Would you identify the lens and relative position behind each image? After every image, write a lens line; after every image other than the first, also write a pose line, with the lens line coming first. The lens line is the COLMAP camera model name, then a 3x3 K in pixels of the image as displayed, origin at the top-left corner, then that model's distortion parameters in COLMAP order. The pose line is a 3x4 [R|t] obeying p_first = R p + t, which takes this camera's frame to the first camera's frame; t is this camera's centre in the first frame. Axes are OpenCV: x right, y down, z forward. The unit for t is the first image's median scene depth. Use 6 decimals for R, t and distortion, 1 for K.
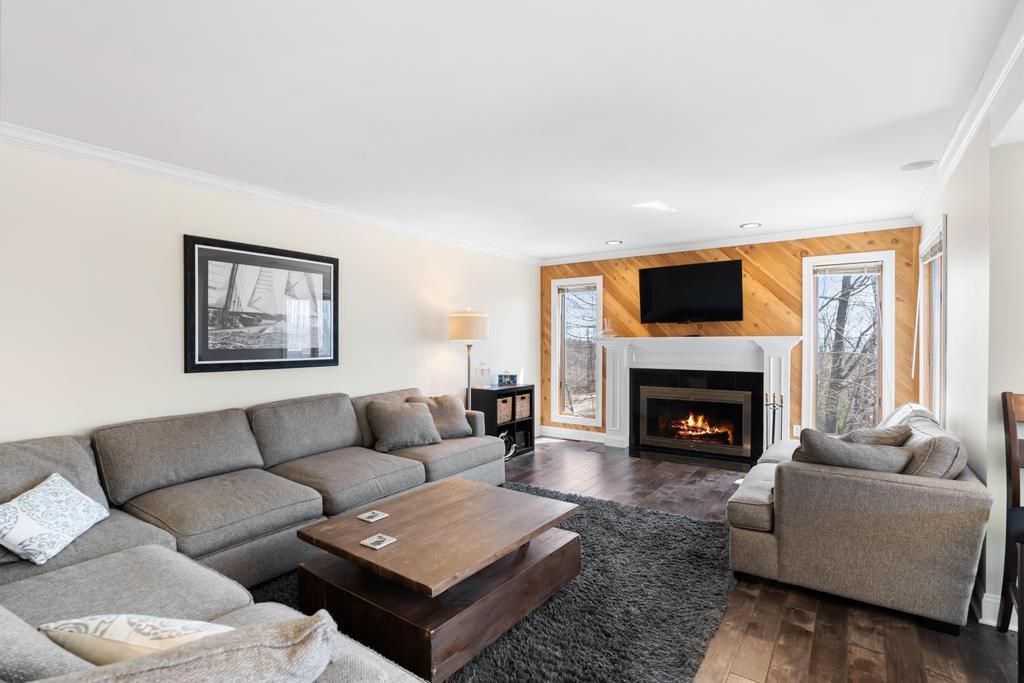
lens RADIAL K [[493.2, 0, 512.0], [0, 493.2, 341.5], [0, 0, 1]] dist [-0.002031, 0.000186]
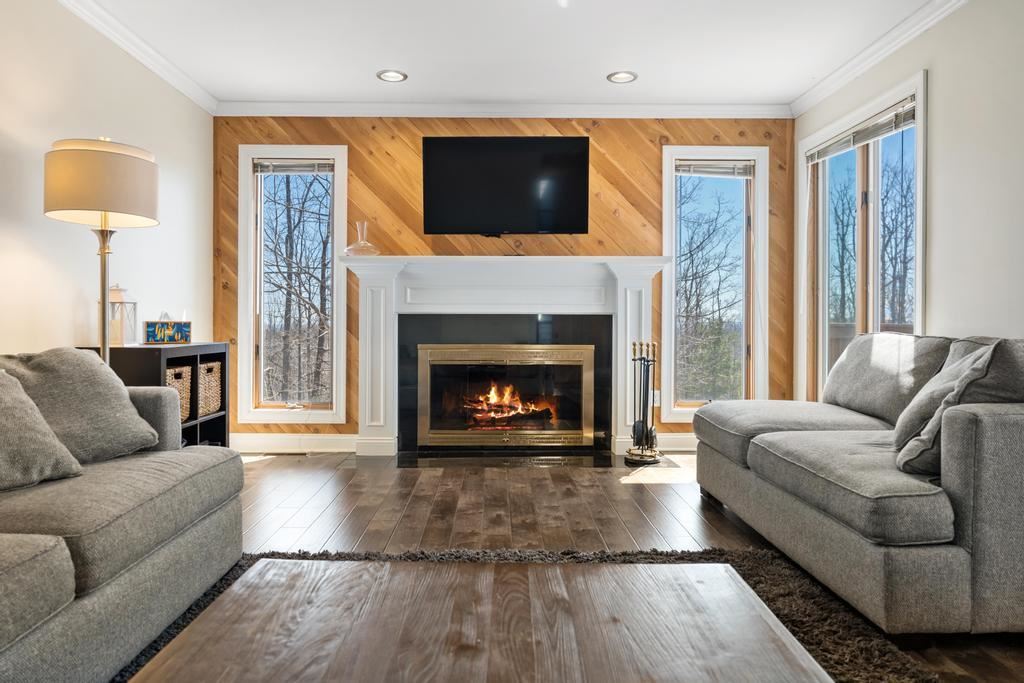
lens RADIAL K [[685.6, 0, 509.0], [0, 685.6, 325.3], [0, 0, 1]] dist [-0.003164, -0.001736]
pose [[0.811158, 0.002031, 0.584824, -0.137590], [-0.002688, 0.999996, 0.000256, 0.077758], [-0.584821, -0.001780, 0.811160, 0.338688]]
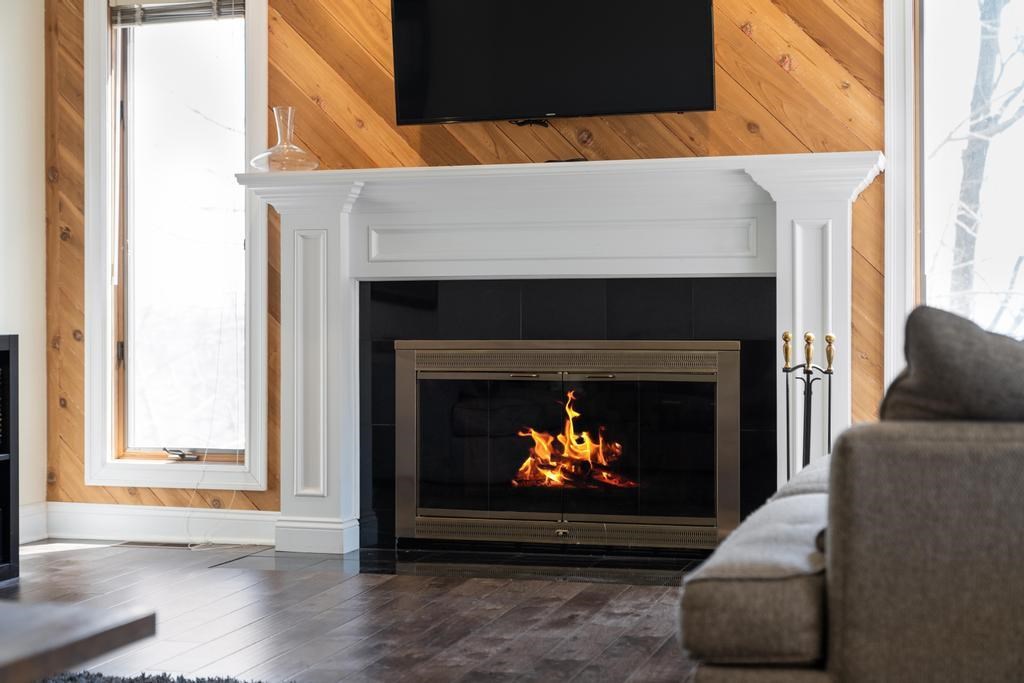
lens RADIAL K [[1640.2, 0, 509.7], [0, 1640.2, 301.0], [0, 0, 1]] dist [0.019460, -0.029972]
pose [[0.949173, -0.002145, 0.314748, 0.019864], [0.004874, 0.999957, -0.007882, 0.086308], [-0.314717, 0.009015, 0.949143, 0.060077]]
